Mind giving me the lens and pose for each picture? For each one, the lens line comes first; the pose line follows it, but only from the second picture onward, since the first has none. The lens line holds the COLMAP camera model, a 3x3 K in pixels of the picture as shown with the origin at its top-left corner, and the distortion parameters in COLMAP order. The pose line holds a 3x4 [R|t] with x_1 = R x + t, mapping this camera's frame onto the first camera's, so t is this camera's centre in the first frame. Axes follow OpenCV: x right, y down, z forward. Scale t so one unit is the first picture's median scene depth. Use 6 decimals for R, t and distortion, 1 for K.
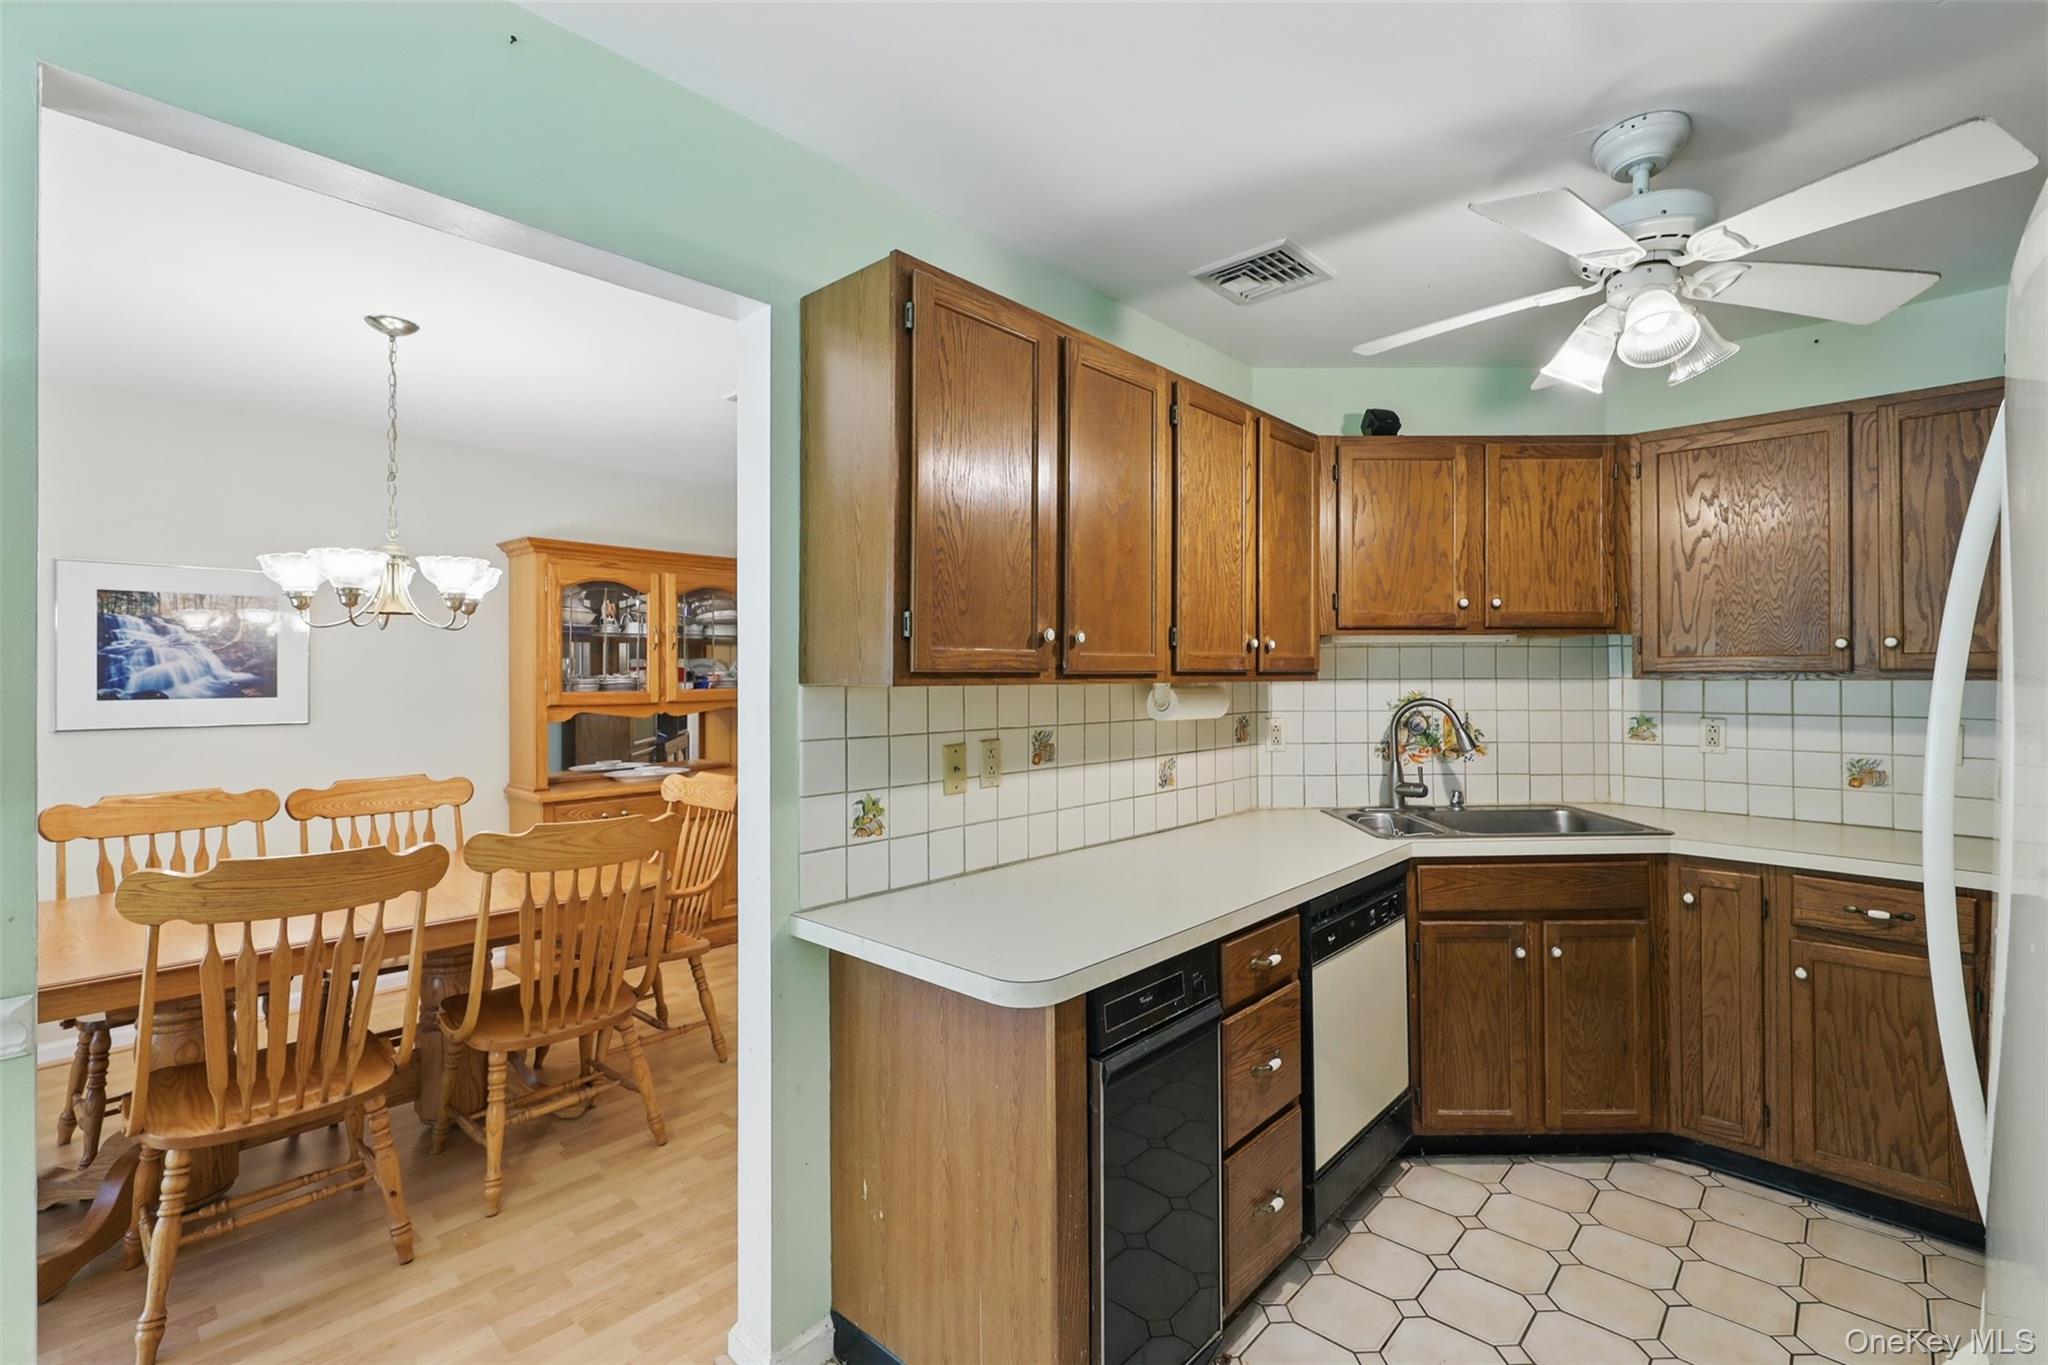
lens RADIAL K [[882.7, 0, 1011.8], [0, 882.7, 673.6], [0, 0, 1]] dist [0.000361, 0.000255]
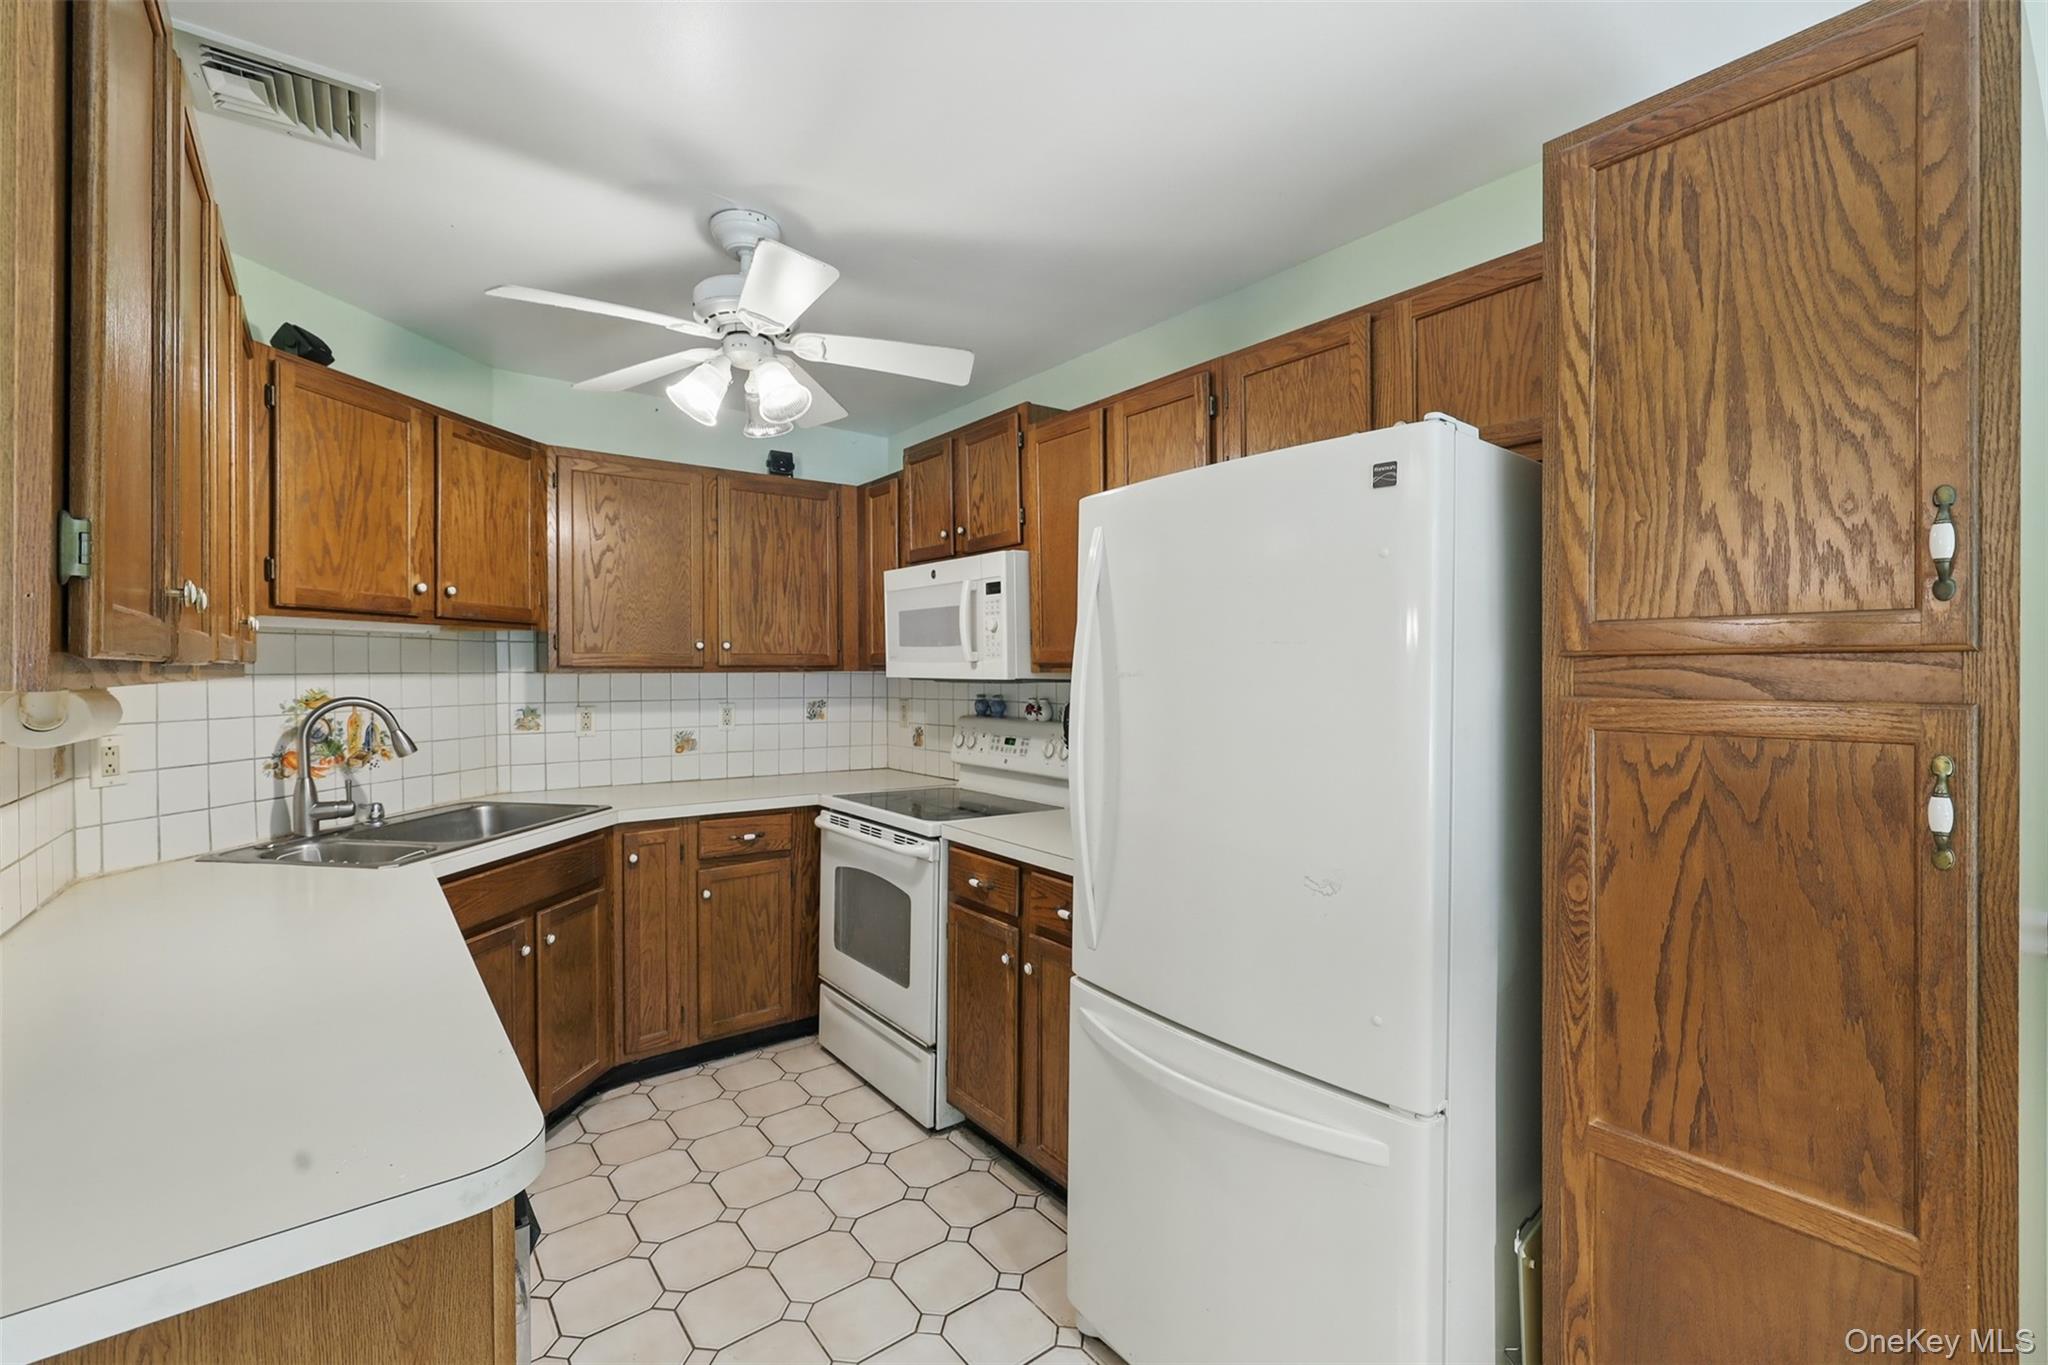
lens RADIAL K [[882.7, 0, 1012.6], [0, 882.7, 677.6], [0, 0, 1]] dist [0.000361, 0.000255]
pose [[0.161277, -0.009077, 0.986867, -0.269769], [0.000496, 0.999958, 0.009116, 0.002651], [-0.986909, -0.000981, 0.161275, 0.268811]]
